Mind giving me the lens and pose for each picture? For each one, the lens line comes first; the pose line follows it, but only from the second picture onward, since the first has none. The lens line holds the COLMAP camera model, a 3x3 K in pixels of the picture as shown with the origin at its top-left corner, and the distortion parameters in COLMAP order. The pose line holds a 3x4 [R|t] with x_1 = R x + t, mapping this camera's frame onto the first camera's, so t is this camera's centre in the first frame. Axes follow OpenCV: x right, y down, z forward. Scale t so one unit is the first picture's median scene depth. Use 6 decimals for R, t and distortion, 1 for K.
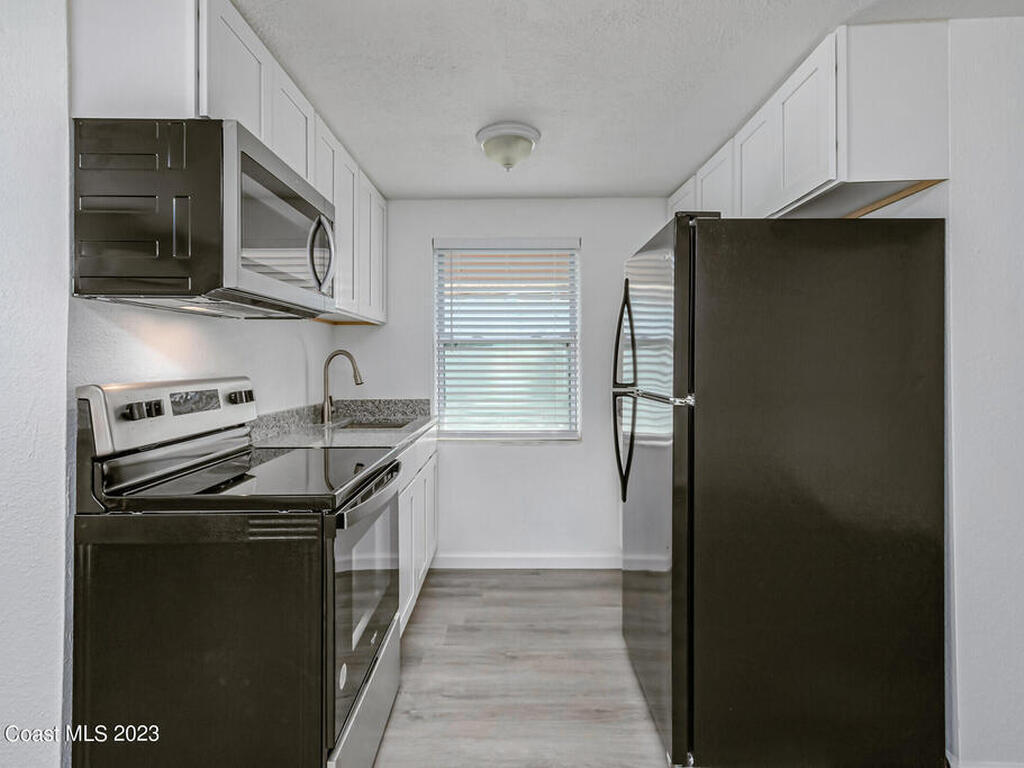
lens RADIAL K [[539.2, 0, 509.4], [0, 539.2, 365.5], [0, 0, 1]] dist [0.004953, -0.000058]
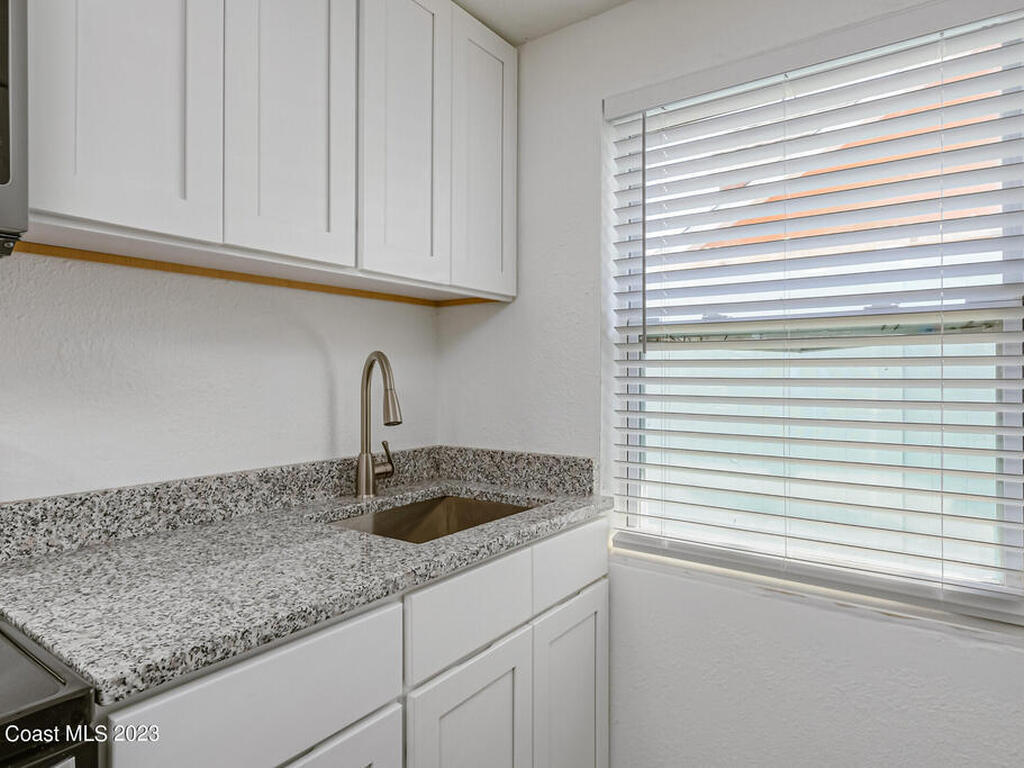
lens RADIAL K [[604.1, 0, 507.3], [0, 604.1, 376.4], [0, 0, 1]] dist [-0.002152, 0.000873]
pose [[0.807439, 0.003991, -0.589938, 0.100695], [-0.005801, 0.999982, -0.001175, -0.005804], [0.589923, 0.004371, 0.807448, 0.623462]]
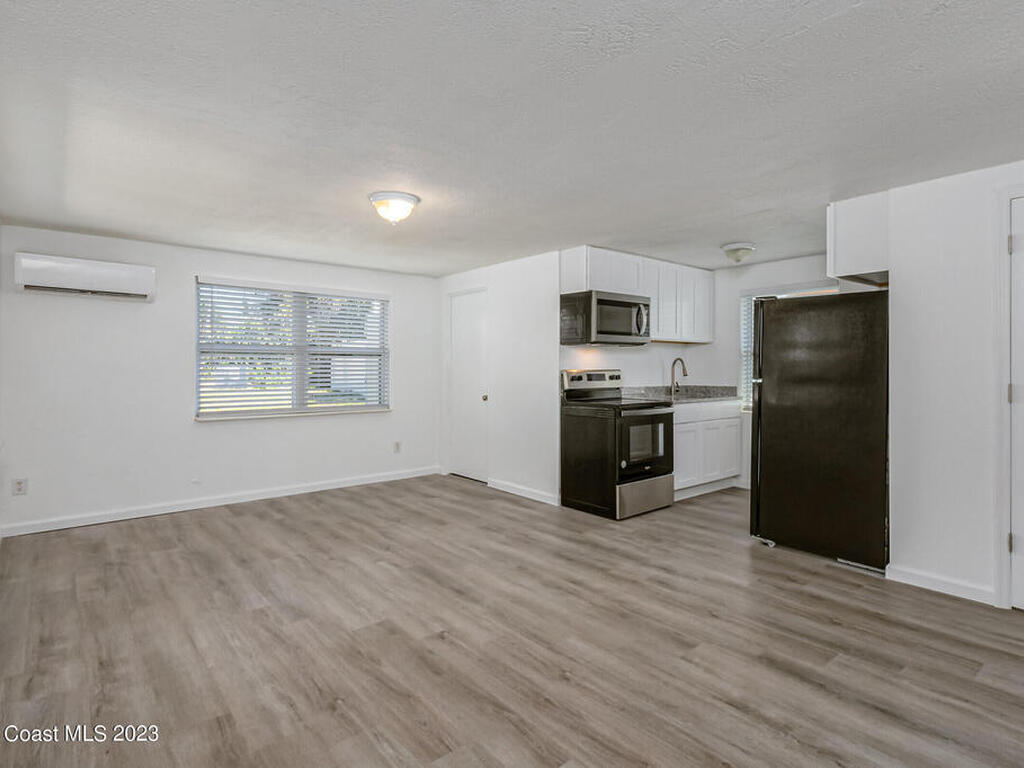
lens RADIAL K [[539.2, 0, 509.4], [0, 539.2, 365.5], [0, 0, 1]] dist [0.004953, -0.000058]
pose [[0.639238, 0.000768, -0.769008, 0.776552], [-0.007875, 0.999954, -0.005547, 0.013589], [0.768968, 0.009602, 0.639215, -0.692399]]
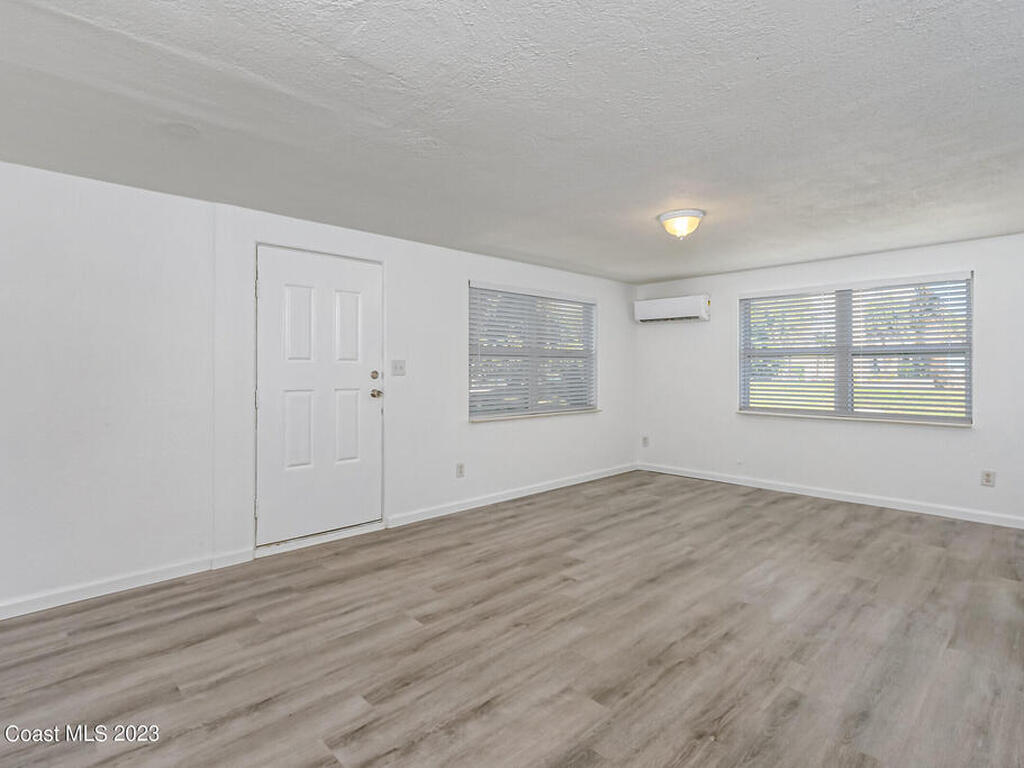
lens RADIAL K [[527.9, 0, 515.4], [0, 527.9, 367.1], [0, 0, 1]] dist [0.000234, -0.000674]
pose [[-0.719129, 0.001095, -0.694876, 0.864337], [0.000395, 0.999999, 0.001167, 0.007164], [0.694877, 0.000565, -0.719129, 0.419914]]
